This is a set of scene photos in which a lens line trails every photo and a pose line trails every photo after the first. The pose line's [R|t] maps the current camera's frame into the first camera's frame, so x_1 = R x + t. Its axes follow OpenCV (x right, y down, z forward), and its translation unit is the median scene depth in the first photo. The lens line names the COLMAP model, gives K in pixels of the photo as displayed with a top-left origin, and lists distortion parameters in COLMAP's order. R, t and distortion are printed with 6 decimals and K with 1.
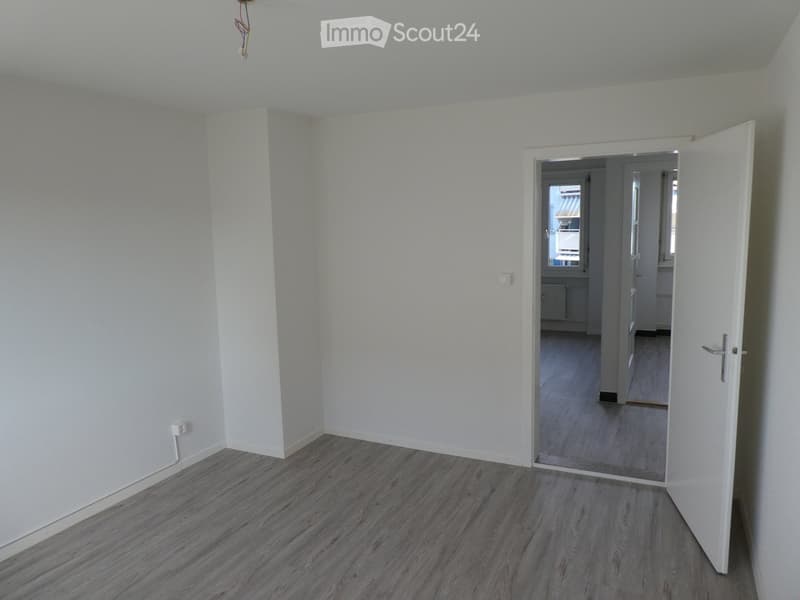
lens RADIAL K [[581.9, 0, 404.5], [0, 581.9, 306.1], [0, 0, 1]] dist [-0.009062, 0.003256]
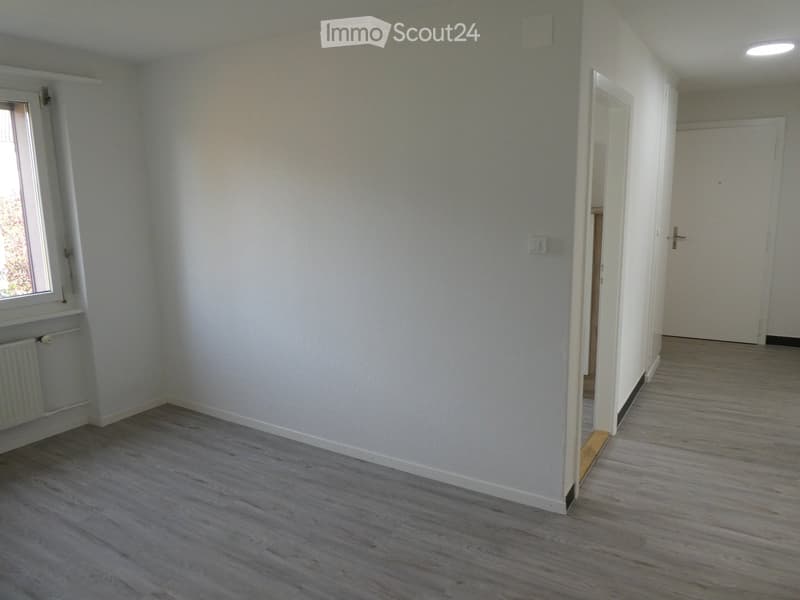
lens RADIAL K [[581.9, 0, 404.5], [0, 581.9, 306.1], [0, 0, 1]] dist [-0.009062, 0.003256]
pose [[0.095456, -0.172447, 0.980383, -0.037979], [0.151066, 0.975982, 0.156964, -0.028360], [-0.983904, 0.133120, 0.119214, 0.219010]]
